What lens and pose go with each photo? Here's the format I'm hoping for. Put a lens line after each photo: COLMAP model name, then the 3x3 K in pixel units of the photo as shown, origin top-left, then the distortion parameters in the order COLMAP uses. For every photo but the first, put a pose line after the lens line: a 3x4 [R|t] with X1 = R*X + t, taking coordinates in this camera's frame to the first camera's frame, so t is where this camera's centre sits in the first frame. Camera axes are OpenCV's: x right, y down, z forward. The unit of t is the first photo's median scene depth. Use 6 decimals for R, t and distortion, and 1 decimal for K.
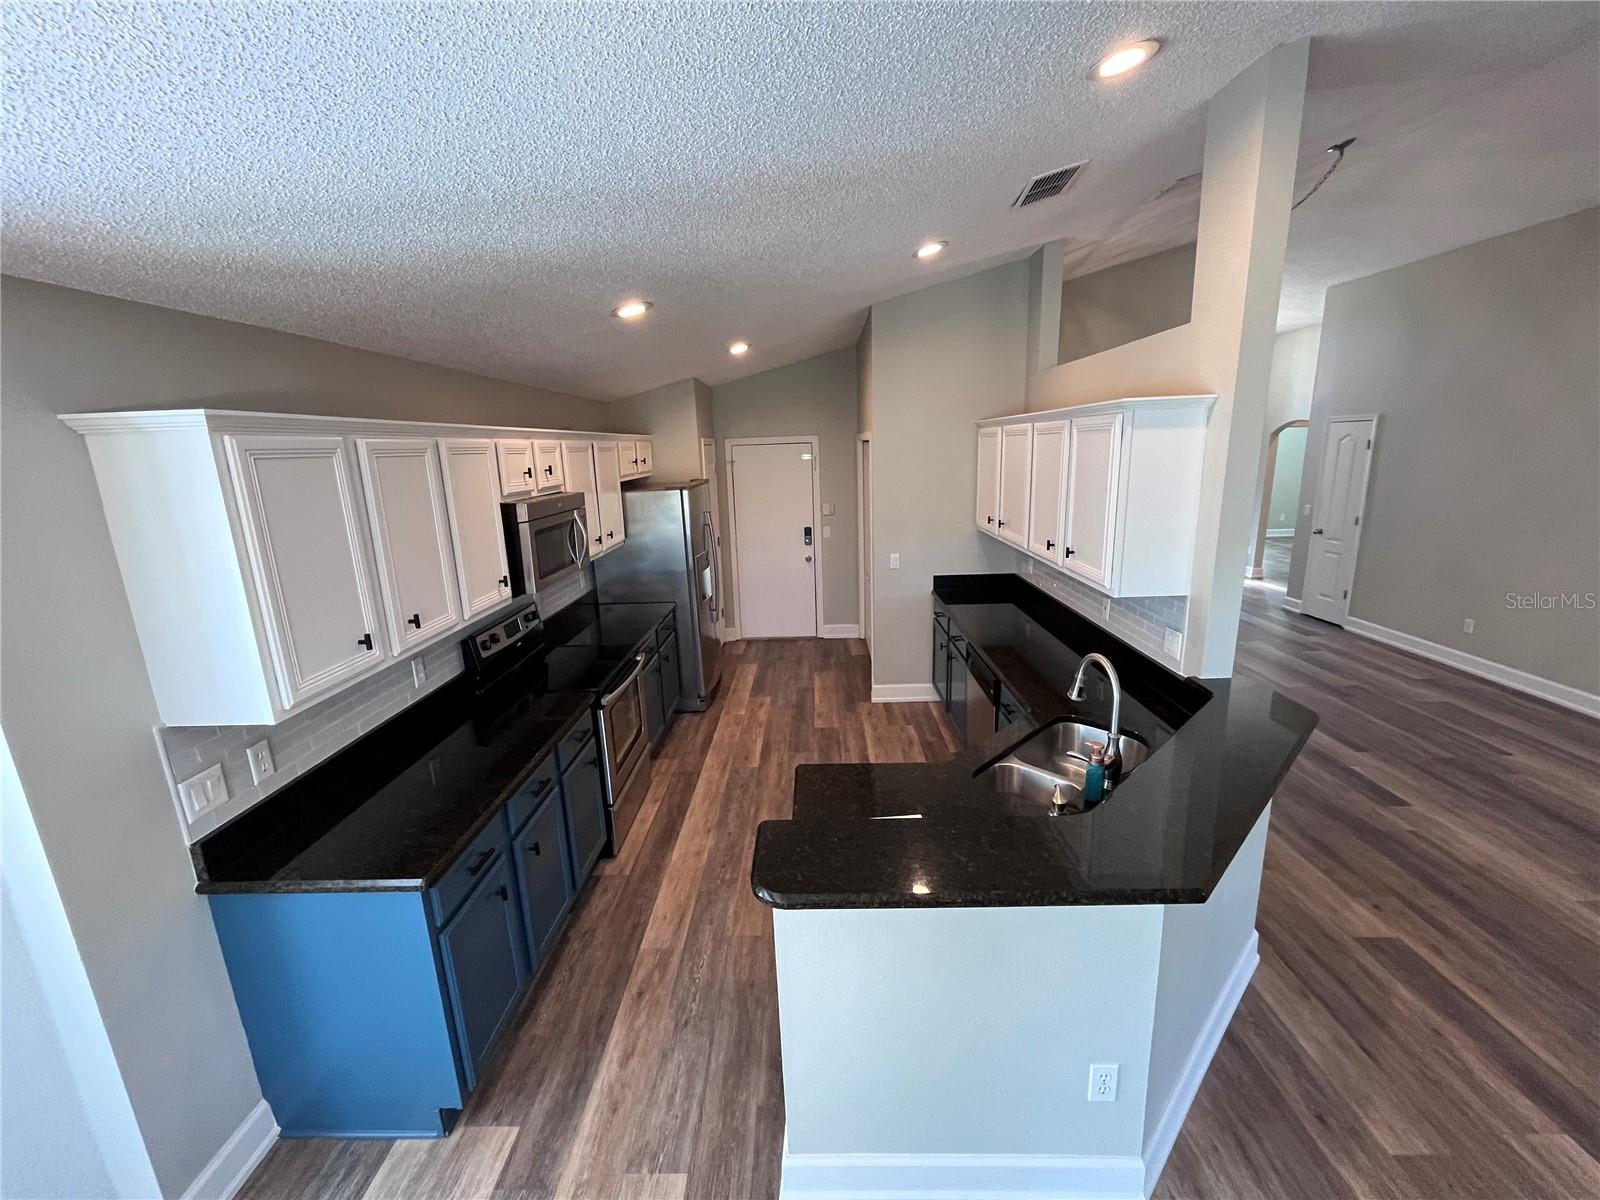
lens RADIAL K [[652.7, 0, 799.8], [0, 652.7, 597.4], [0, 0, 1]] dist [-0.000653, 0.000044]
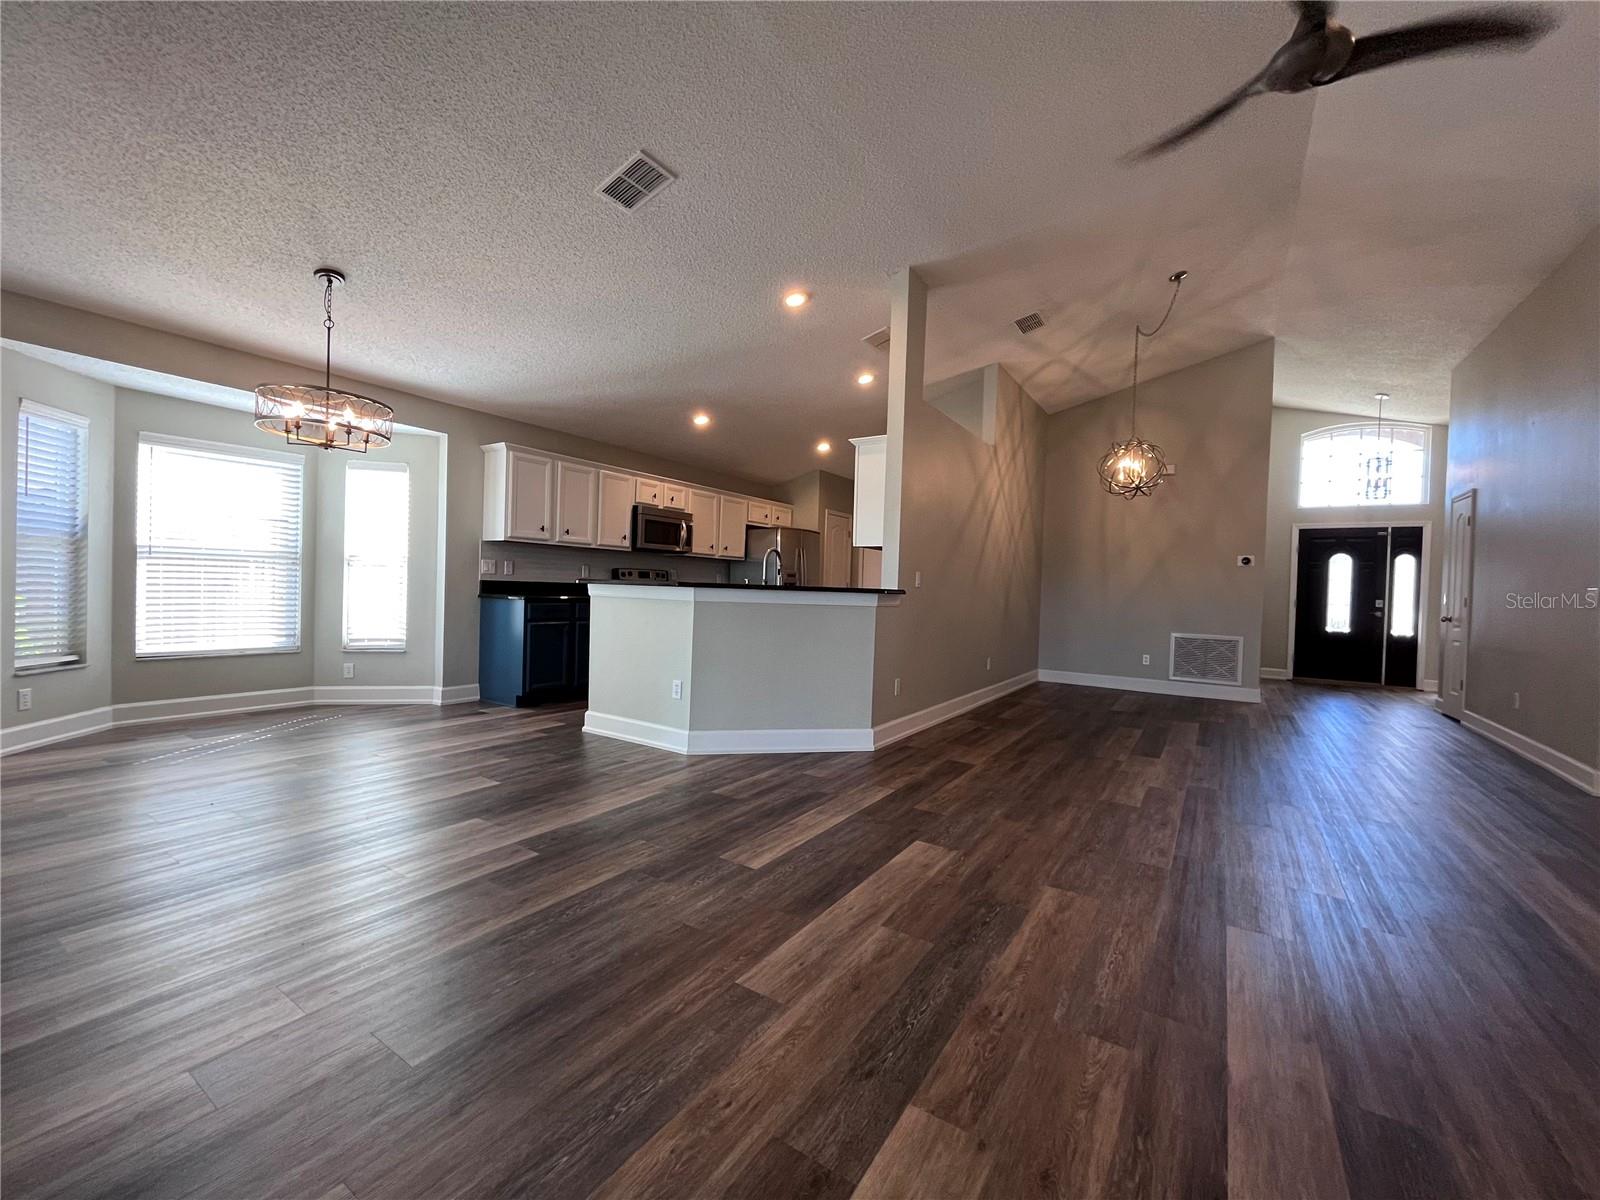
lens RADIAL K [[652.7, 0, 794.6], [0, 652.7, 596.5], [0, 0, 1]] dist [-0.000653, 0.000044]
pose [[0.847855, 0.069302, -0.525680, 1.656483], [-0.178210, 0.970992, -0.159421, 0.572125], [0.499384, 0.228847, 0.835611, -0.698481]]
